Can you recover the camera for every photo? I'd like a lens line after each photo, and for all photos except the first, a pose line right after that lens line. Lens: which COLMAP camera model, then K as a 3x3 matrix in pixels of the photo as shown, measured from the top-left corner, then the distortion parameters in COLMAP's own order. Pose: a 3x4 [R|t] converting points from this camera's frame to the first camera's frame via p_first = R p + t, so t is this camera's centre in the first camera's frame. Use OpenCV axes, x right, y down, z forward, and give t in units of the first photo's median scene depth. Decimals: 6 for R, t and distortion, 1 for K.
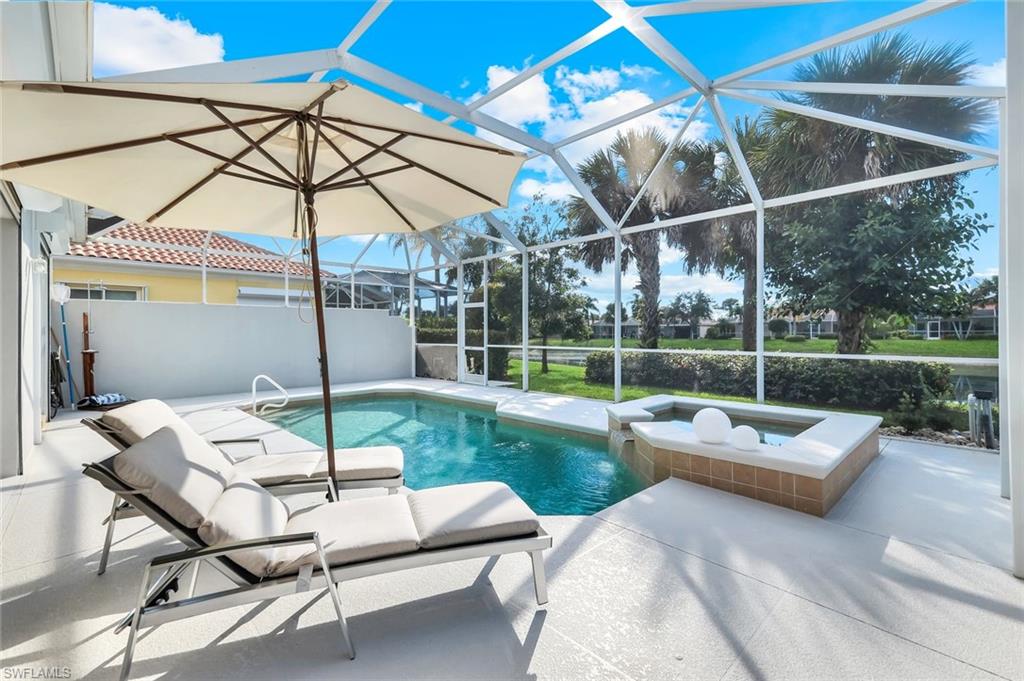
lens RADIAL K [[461.8, 0, 507.0], [0, 461.8, 338.3], [0, 0, 1]] dist [0.011340, -0.000502]
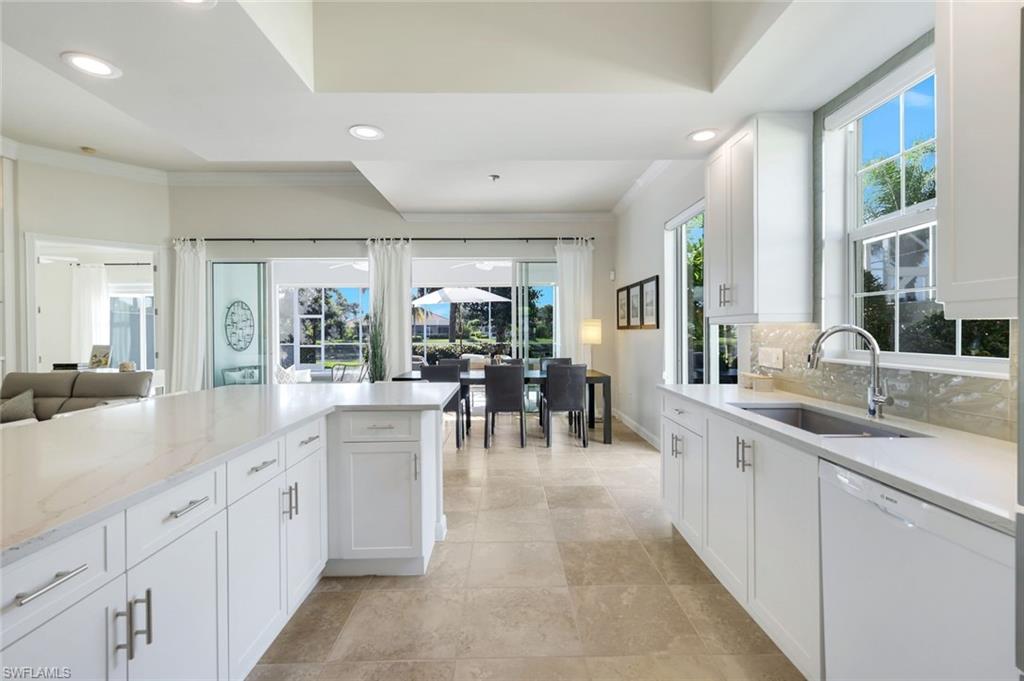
lens RADIAL K [[465.6, 0, 513.6], [0, 465.6, 335.8], [0, 0, 1]] dist [0.005137, 0.000544]
pose [[0.693493, -0.005317, 0.720444, -0.792508], [0.011707, 0.999924, -0.003889, 0.003245], [-0.720368, 0.011132, 0.693503, -0.570357]]
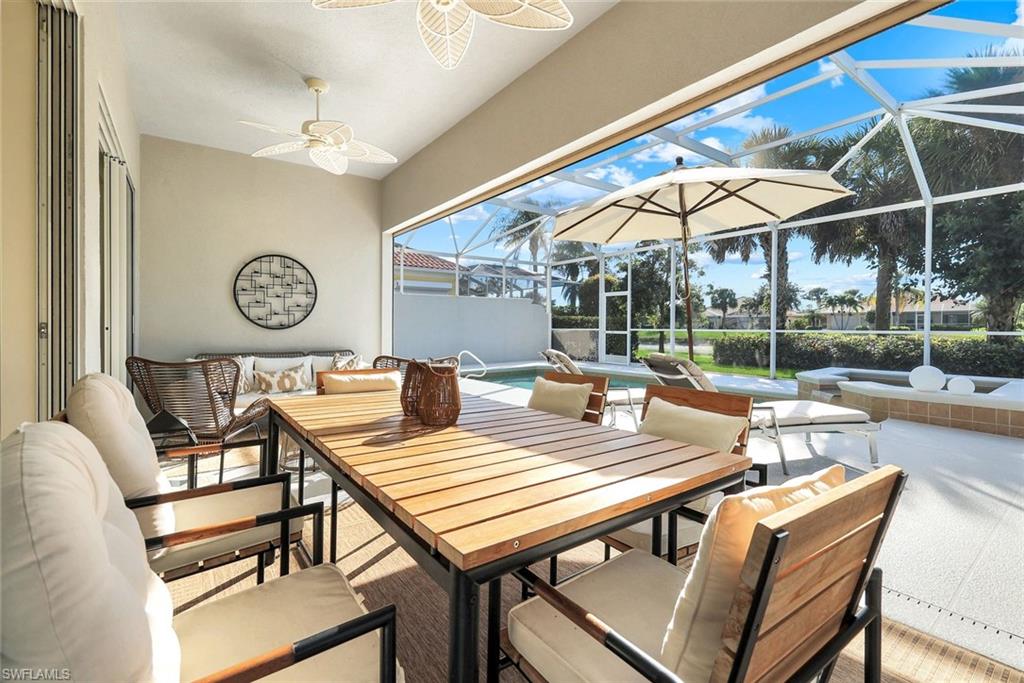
lens RADIAL K [[461.8, 0, 505.7], [0, 461.8, 333.1], [0, 0, 1]] dist [0.011340, -0.000502]
pose [[0.991476, 0.003165, -0.130254, -0.220498], [-0.002550, 0.999985, 0.004893, 0.021628], [0.130267, -0.004519, 0.991469, -0.180702]]
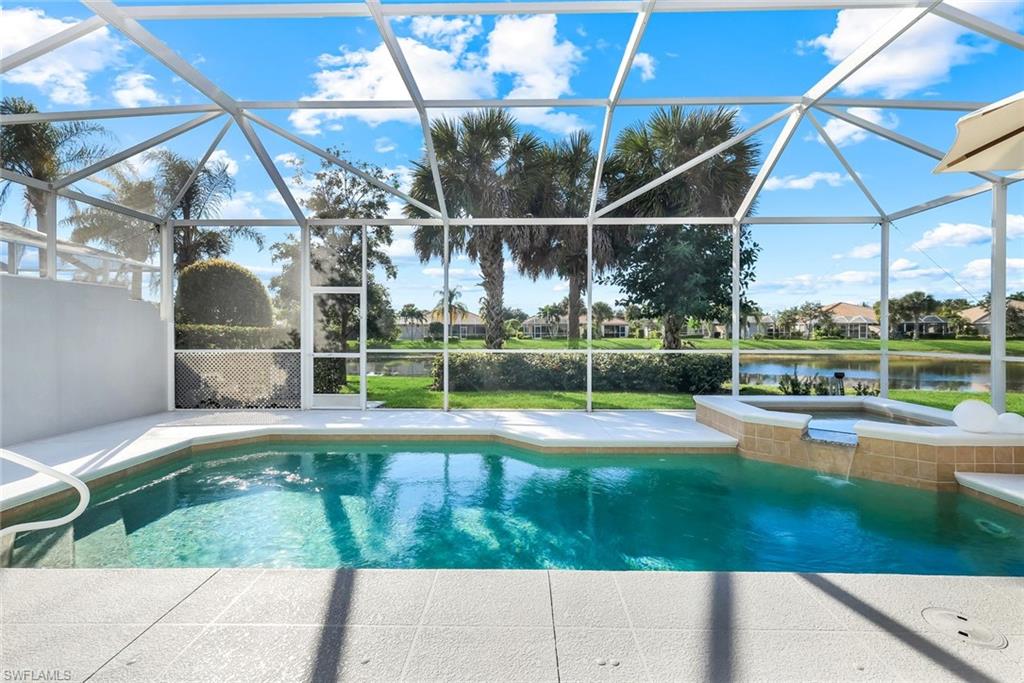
lens RADIAL K [[461.8, 0, 518.9], [0, 461.8, 334.2], [0, 0, 1]] dist [0.011340, -0.000502]
pose [[0.694026, 0.003044, 0.719943, -0.428174], [0.005297, 0.999942, -0.009334, -0.001261], [-0.719930, 0.010291, 0.693970, 0.384762]]
